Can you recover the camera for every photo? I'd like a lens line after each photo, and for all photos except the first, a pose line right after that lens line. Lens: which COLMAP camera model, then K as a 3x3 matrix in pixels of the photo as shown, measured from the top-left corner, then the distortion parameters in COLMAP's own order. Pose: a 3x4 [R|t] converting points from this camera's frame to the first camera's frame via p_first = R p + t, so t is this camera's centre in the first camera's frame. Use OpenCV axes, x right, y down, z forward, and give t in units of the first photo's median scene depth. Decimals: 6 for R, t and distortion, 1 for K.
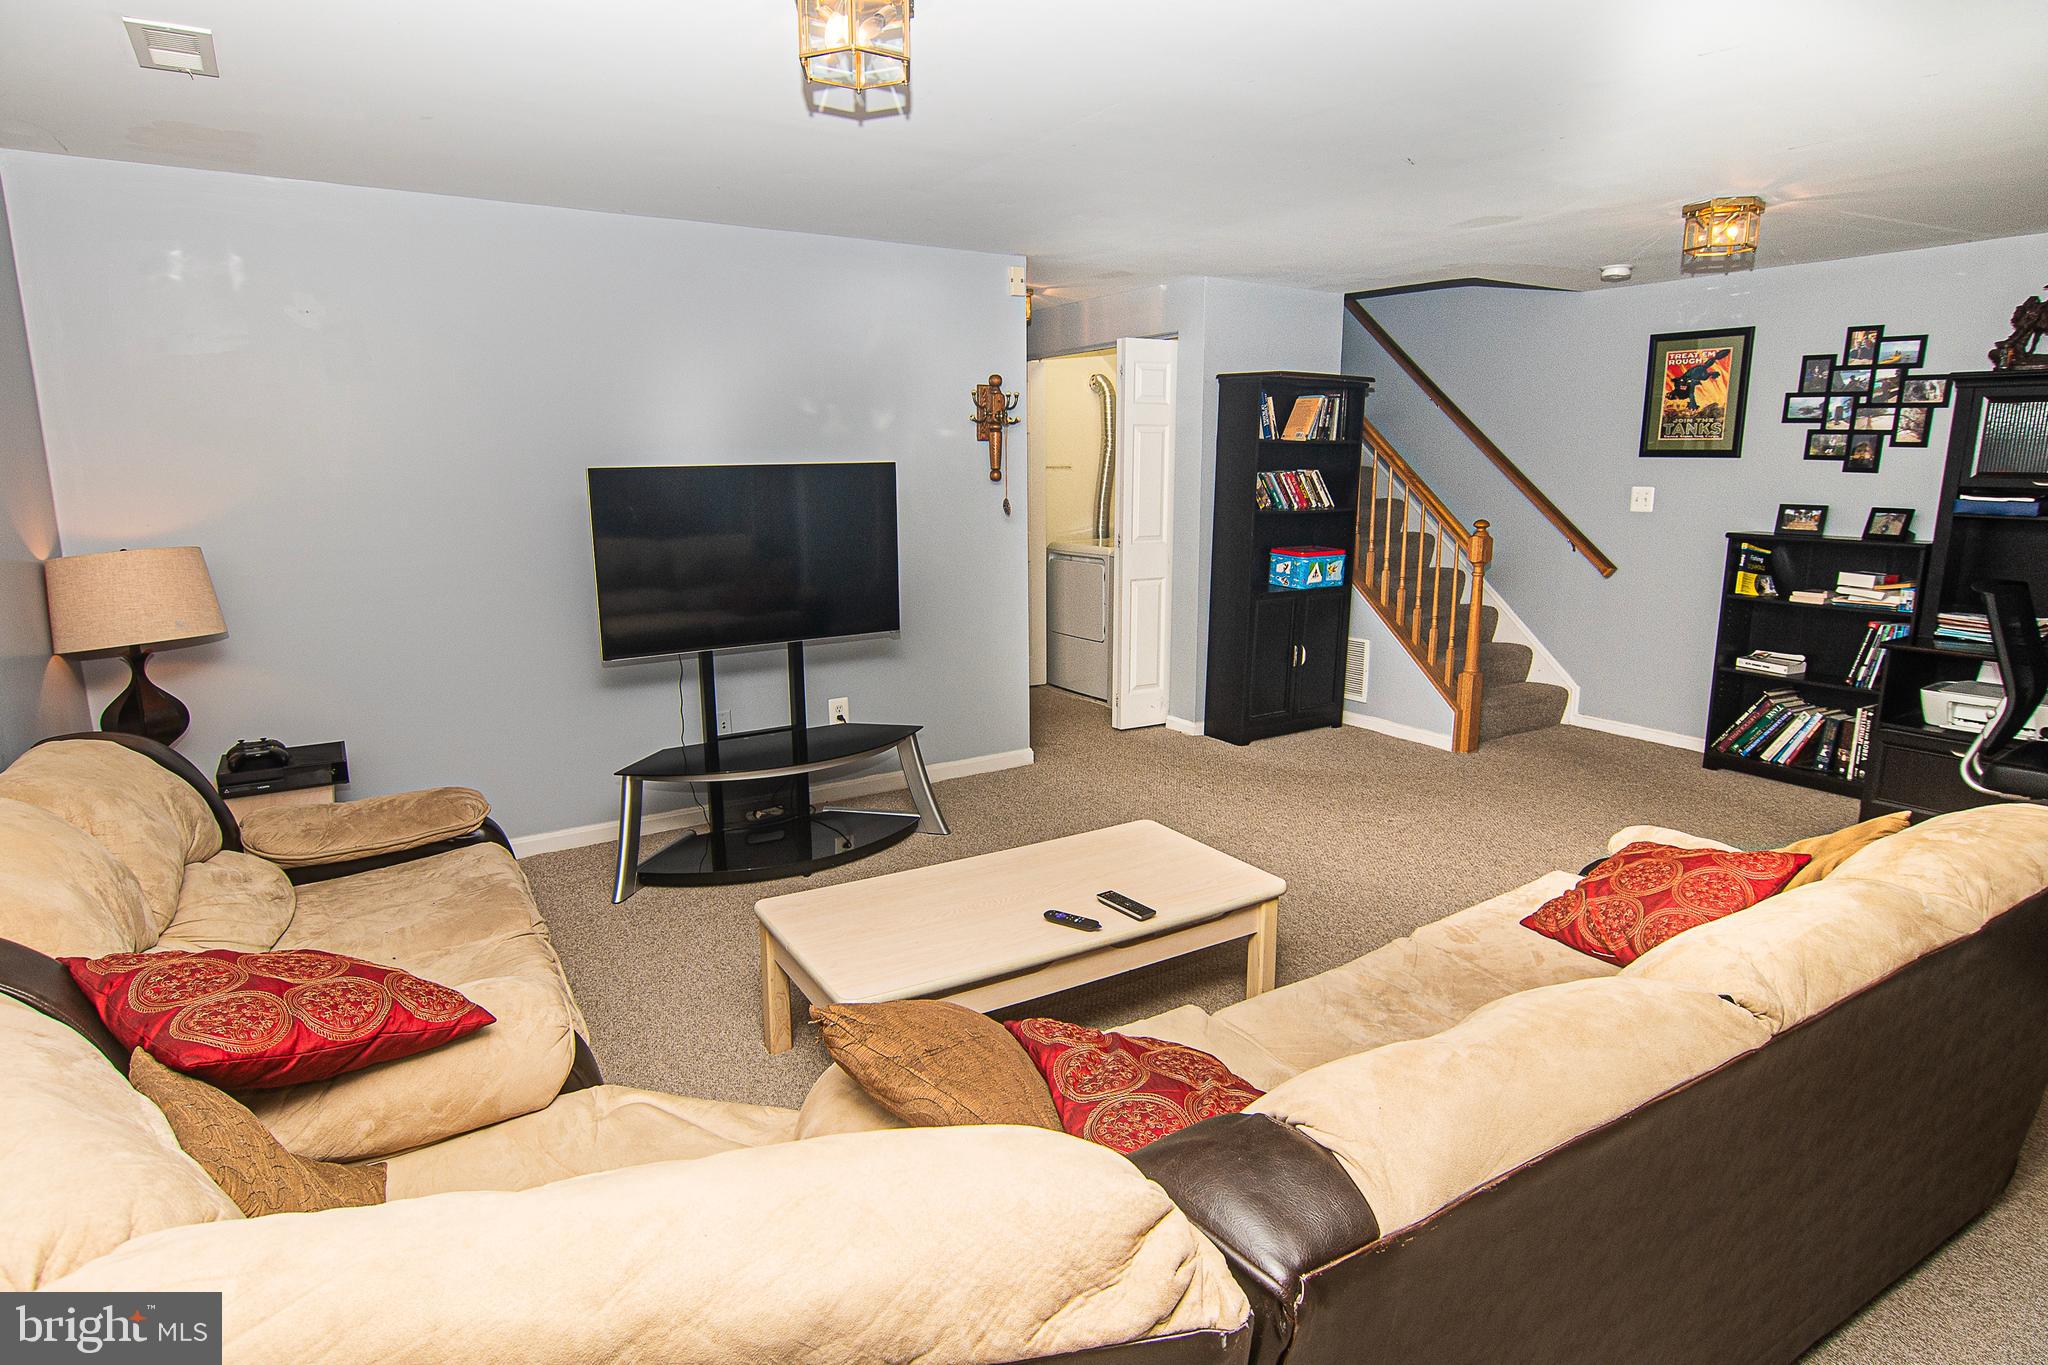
lens RADIAL K [[1112.3, 0, 1020.6], [0, 1112.3, 676.8], [0, 0, 1]] dist [-0.020009, 0.003255]
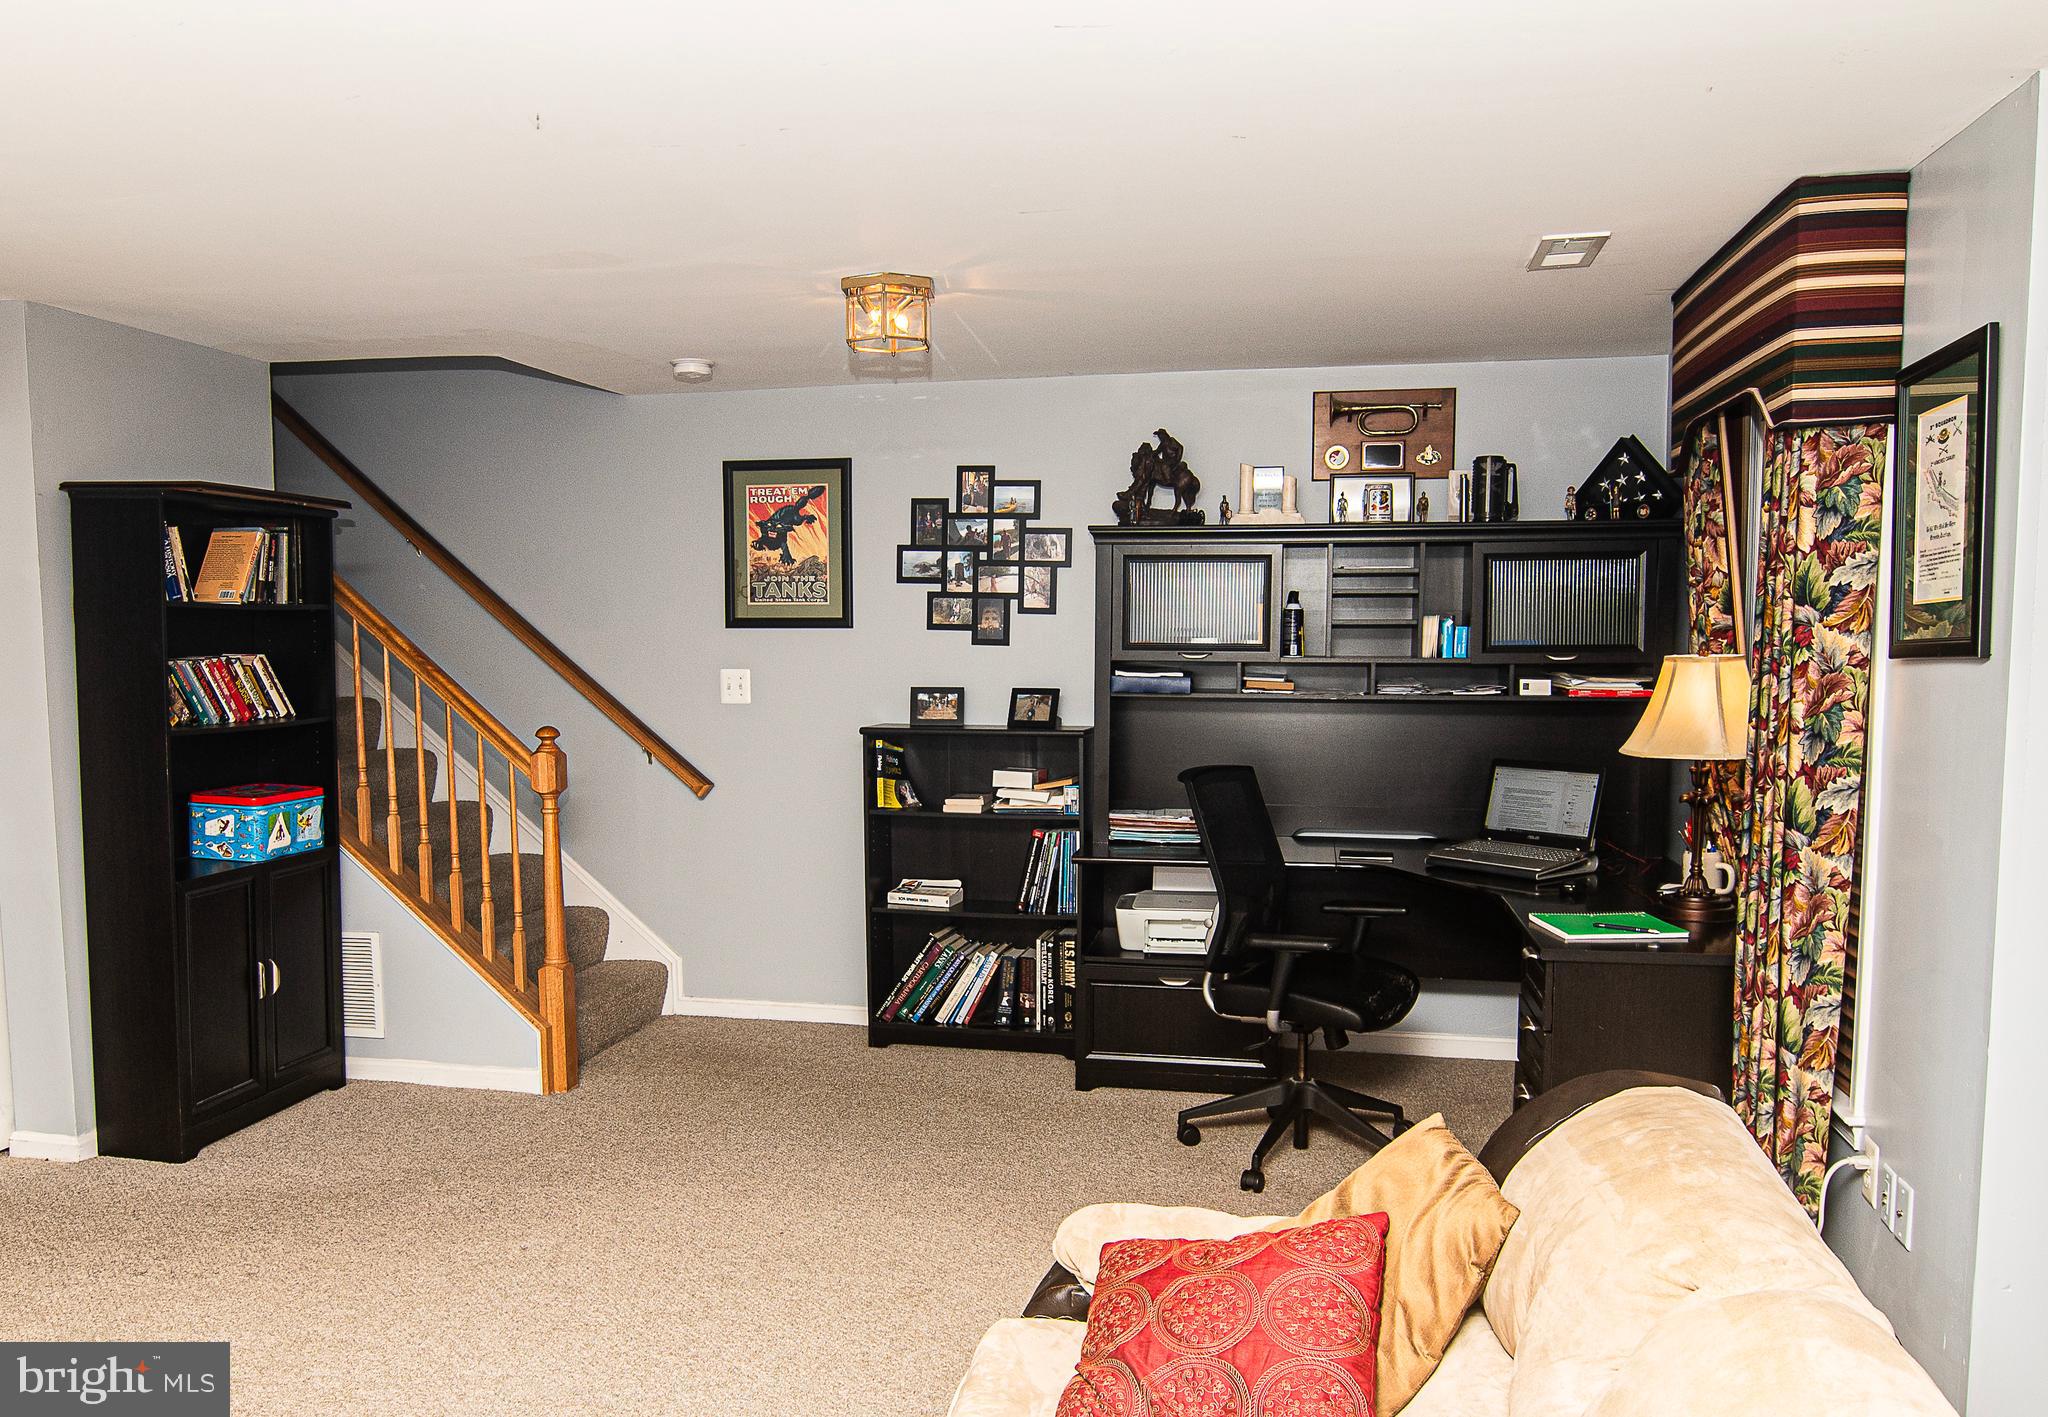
lens RADIAL K [[1540.7, 0, 928.6], [0, 1540.7, 780.6], [0, 0, 1]] dist [-0.030184, -0.000558]
pose [[0.713614, -0.071774, 0.696852, -0.051444], [0.139113, 0.989446, -0.040549, -0.045287], [-0.686587, 0.125877, 0.716067, 0.221868]]
